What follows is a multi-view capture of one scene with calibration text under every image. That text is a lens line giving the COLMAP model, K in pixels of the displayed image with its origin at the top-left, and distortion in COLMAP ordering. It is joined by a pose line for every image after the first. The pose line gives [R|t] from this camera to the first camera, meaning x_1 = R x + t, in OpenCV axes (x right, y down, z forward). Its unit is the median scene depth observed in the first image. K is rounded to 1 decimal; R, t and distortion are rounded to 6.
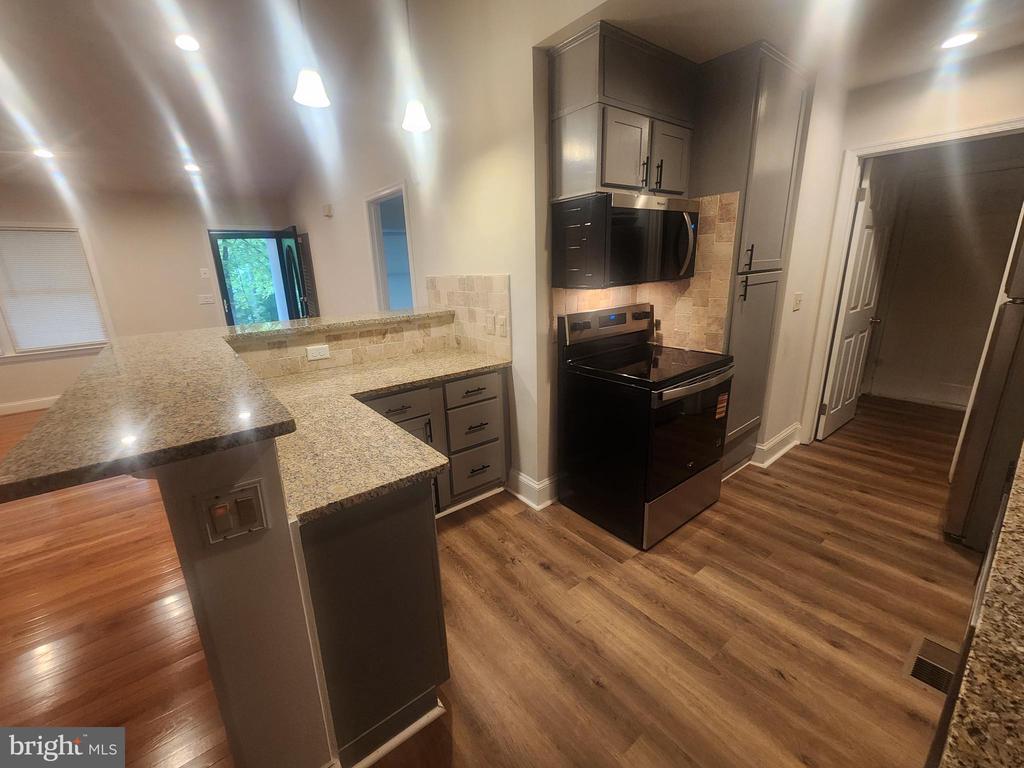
lens RADIAL K [[419.8, 0, 501.9], [0, 419.8, 381.0], [0, 0, 1]] dist [0.002197, -0.000971]
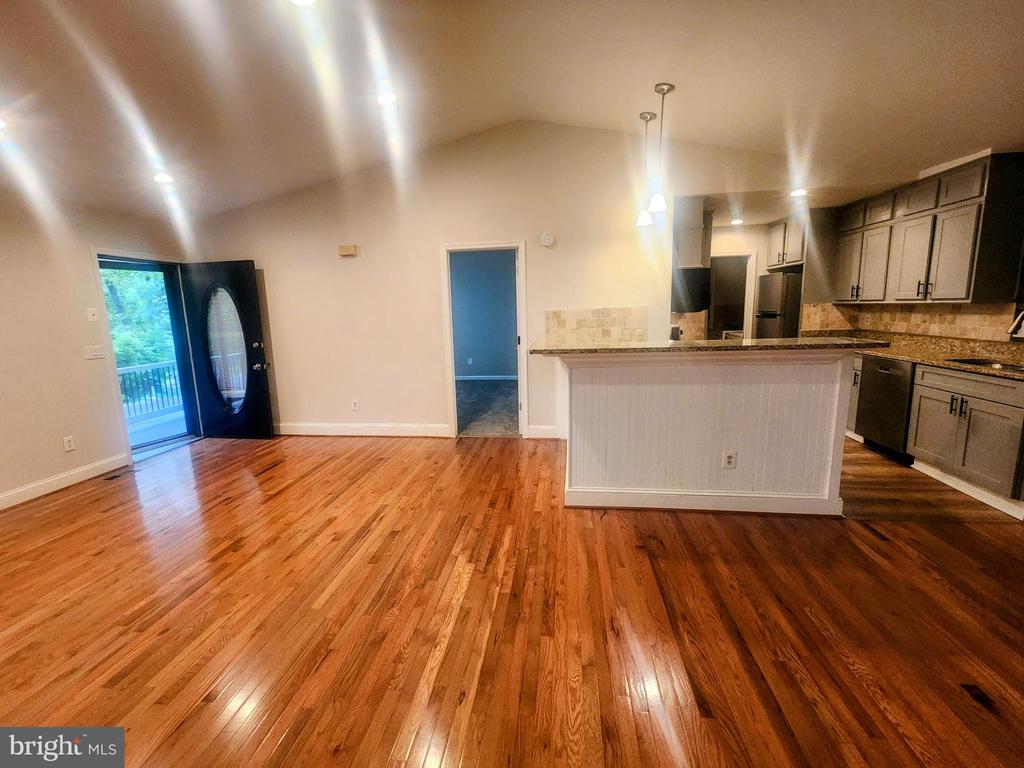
lens RADIAL K [[419.8, 0, 513.8], [0, 419.8, 376.2], [0, 0, 1]] dist [0.002197, -0.000971]
pose [[0.727123, -0.098596, 0.679390, -1.680141], [0.189052, 0.980127, -0.060095, 0.037152], [-0.659963, 0.172136, 0.731313, 0.135995]]
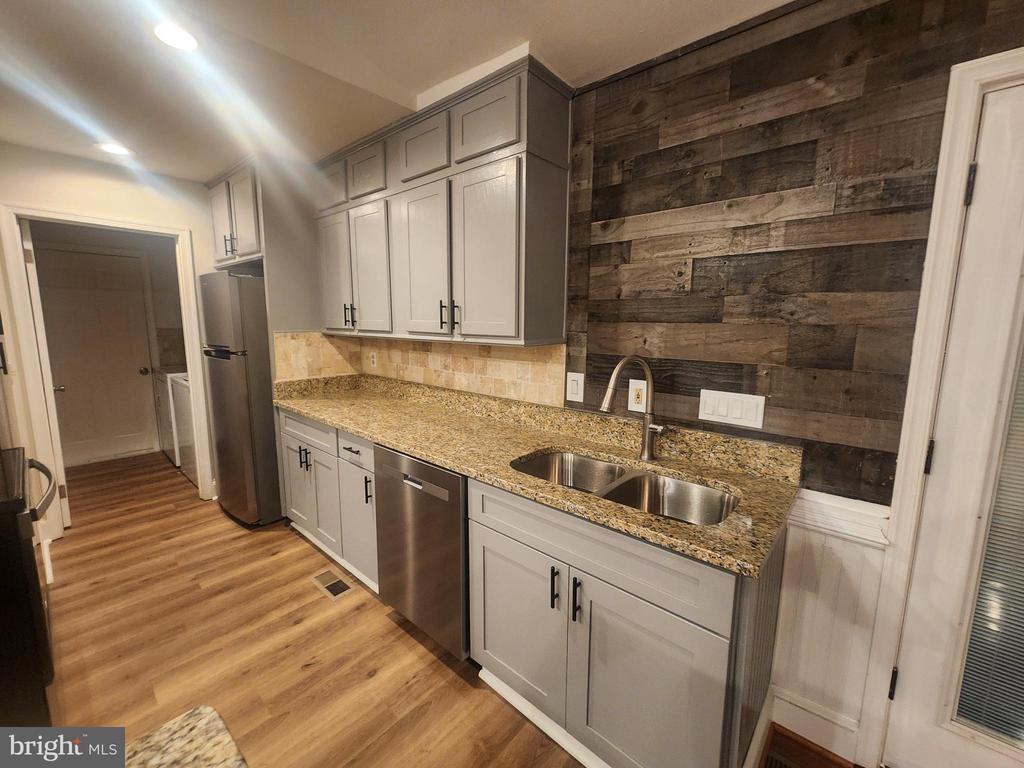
lens RADIAL K [[419.8, 0, 505.6], [0, 419.8, 380.2], [0, 0, 1]] dist [0.002197, -0.000971]
pose [[-0.180997, -0.106418, 0.977709, -0.325170], [0.263123, 0.952649, 0.152400, -0.061994], [-0.947632, 0.284842, -0.144426, 0.269341]]
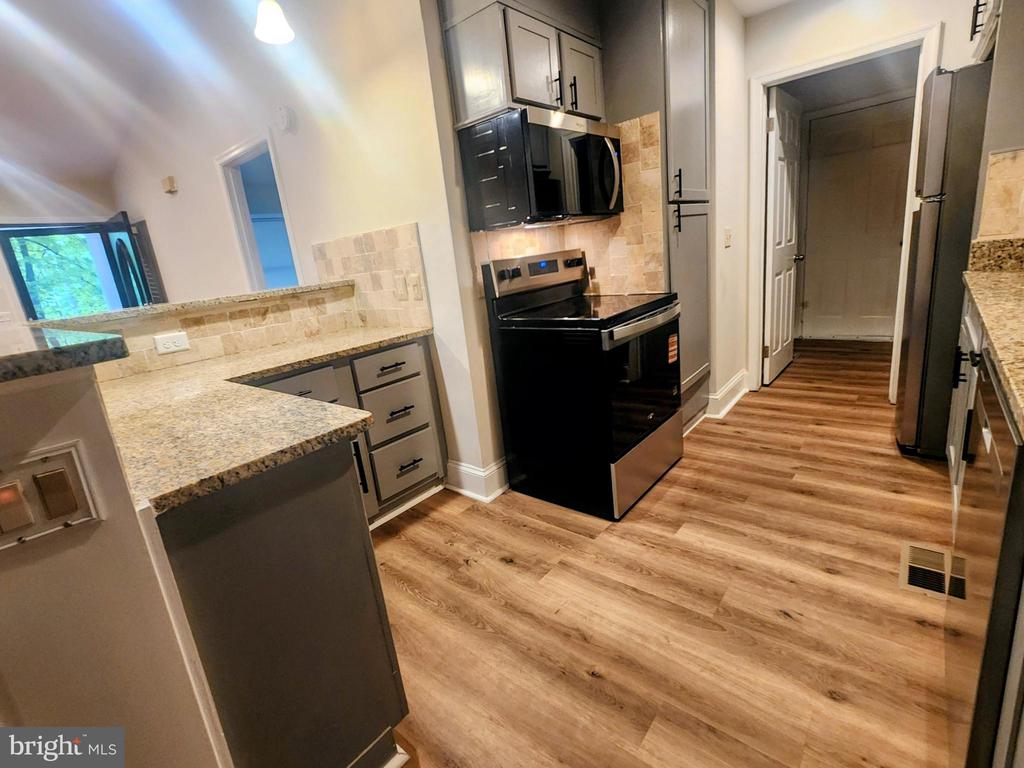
lens RADIAL K [[477.1, 0, 507.1], [0, 477.1, 373.9], [0, 0, 1]] dist [0.001716, -0.000396]
pose [[0.974646, -0.125954, 0.184934, -0.021074], [0.132249, 0.990971, -0.022056, 0.091018], [-0.180486, 0.045954, 0.982503, 0.061119]]
